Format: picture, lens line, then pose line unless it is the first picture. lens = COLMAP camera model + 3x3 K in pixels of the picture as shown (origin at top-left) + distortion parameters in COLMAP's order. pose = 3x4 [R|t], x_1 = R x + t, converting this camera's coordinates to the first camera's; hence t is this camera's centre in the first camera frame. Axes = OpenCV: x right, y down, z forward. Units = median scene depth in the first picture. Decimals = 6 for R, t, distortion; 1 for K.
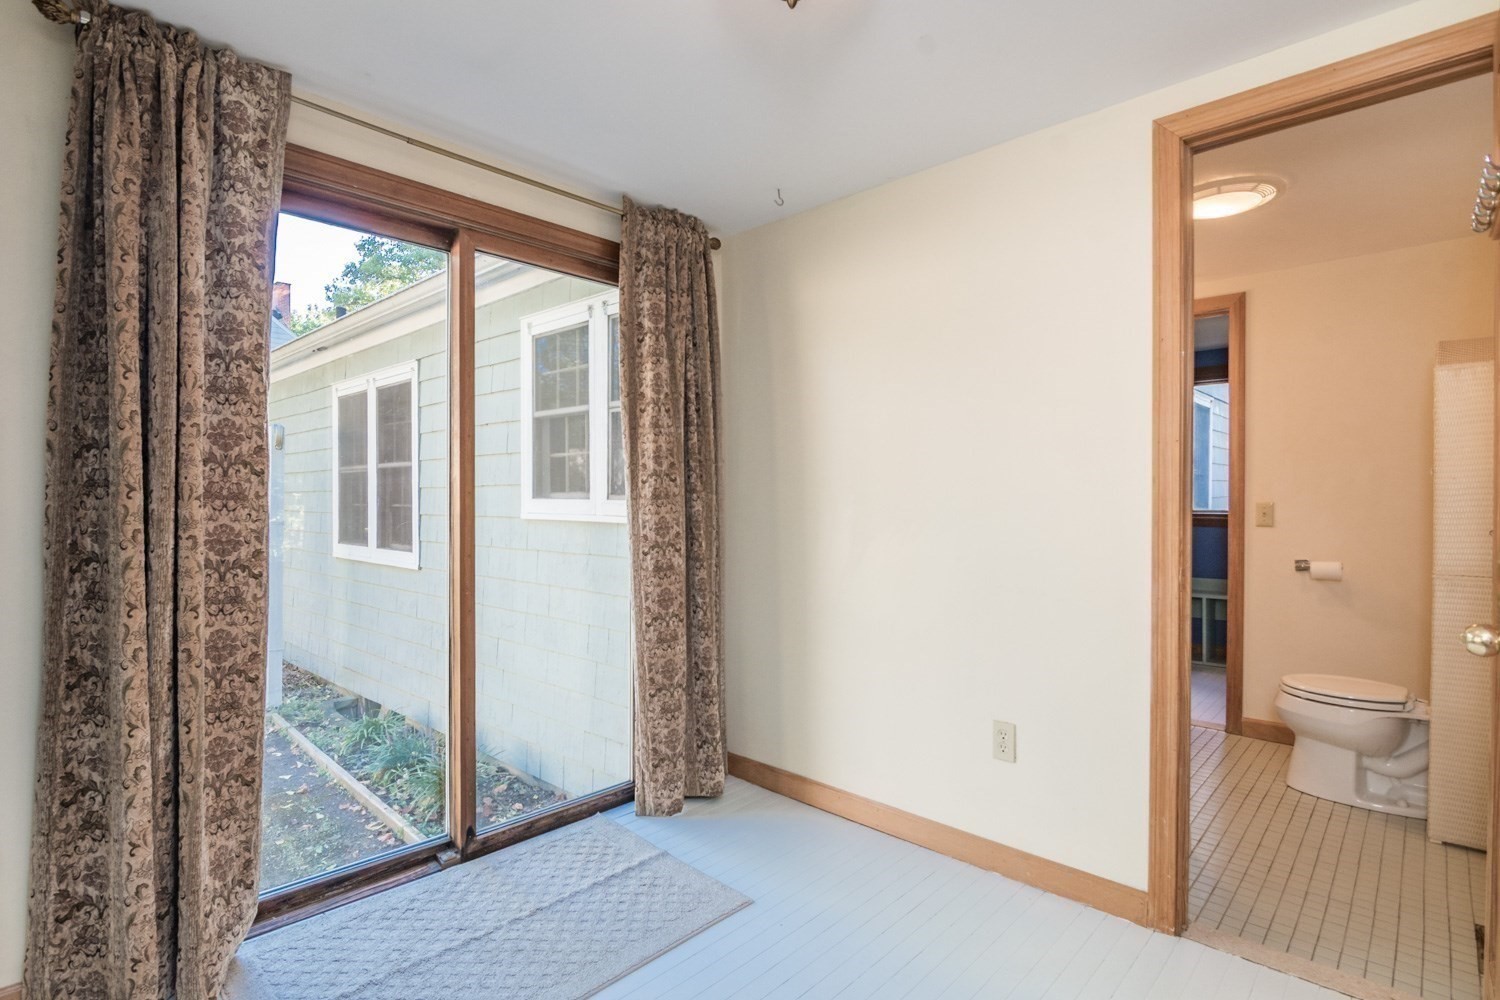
lens RADIAL K [[731.7, 0, 737.0], [0, 731.7, 502.7], [0, 0, 1]] dist [-0.004565, -0.000020]
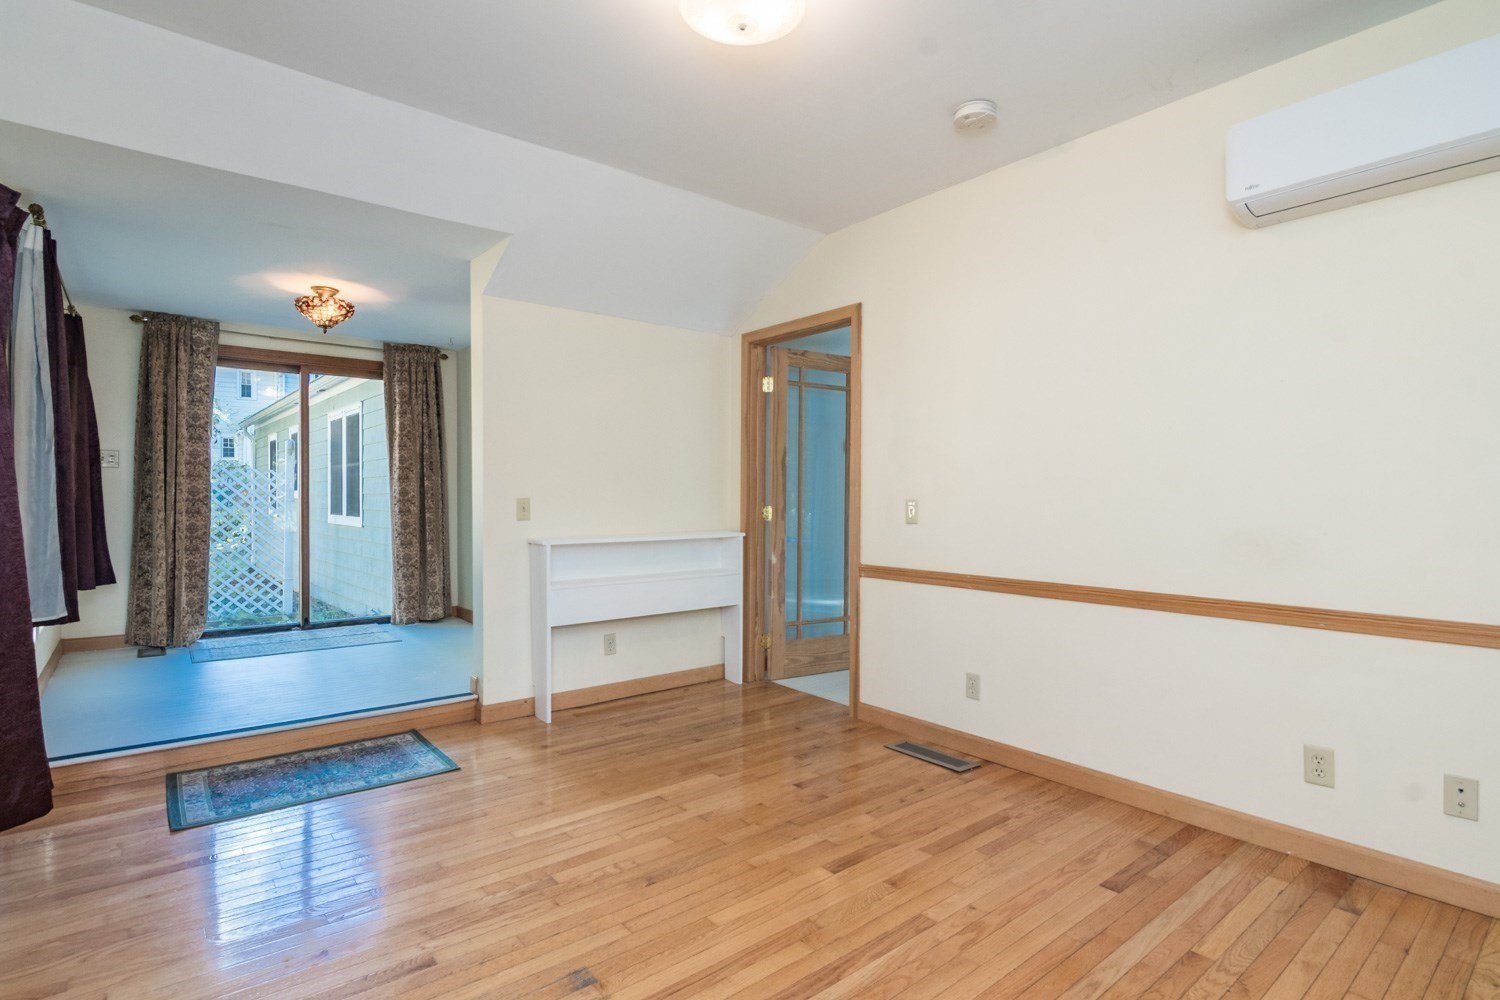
lens RADIAL K [[731.7, 0, 763.1], [0, 731.7, 496.6], [0, 0, 1]] dist [-0.004565, -0.000020]
pose [[0.996353, -0.000423, -0.085330, 1.161339], [-0.000114, 0.999980, -0.006286, 0.060226], [0.085331, 0.006273, 0.996333, -1.088955]]
